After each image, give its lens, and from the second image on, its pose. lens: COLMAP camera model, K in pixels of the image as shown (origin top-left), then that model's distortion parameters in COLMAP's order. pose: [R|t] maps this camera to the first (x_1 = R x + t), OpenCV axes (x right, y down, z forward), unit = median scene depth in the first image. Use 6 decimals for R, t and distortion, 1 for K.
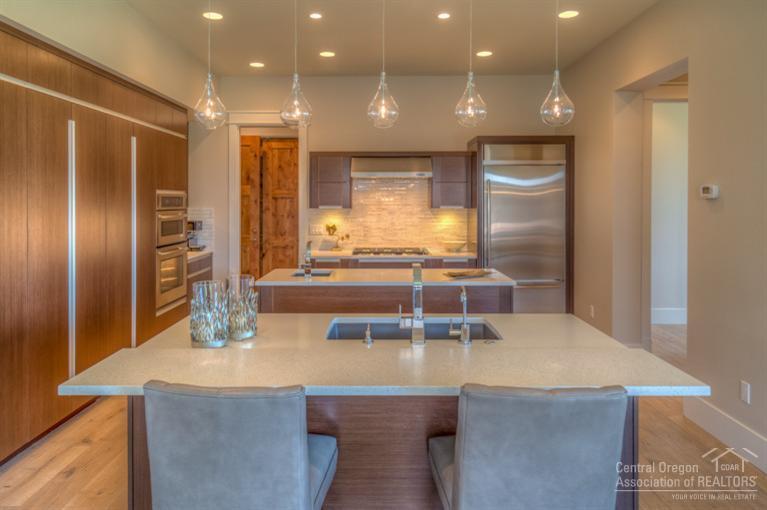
lens RADIAL K [[531.9, 0, 382.1], [0, 531.9, 214.4], [0, 0, 1]] dist [0.006635, 0.001497]
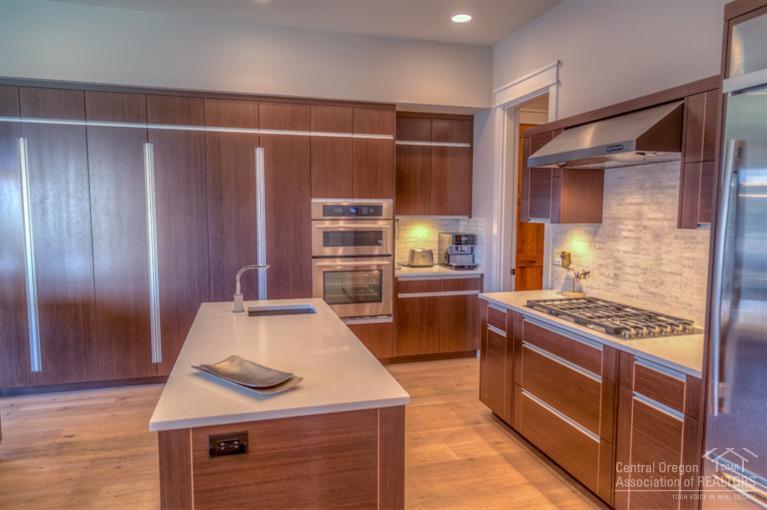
lens RADIAL K [[502.9, 0, 383.5], [0, 502.9, 255.0], [0, 0, 1]] dist [0.002583, -0.000651]
pose [[0.274065, 0.085949, -0.957863, 0.416231], [-0.027981, 0.996289, 0.081391, -0.017296], [0.961304, 0.004495, 0.275453, 0.713686]]
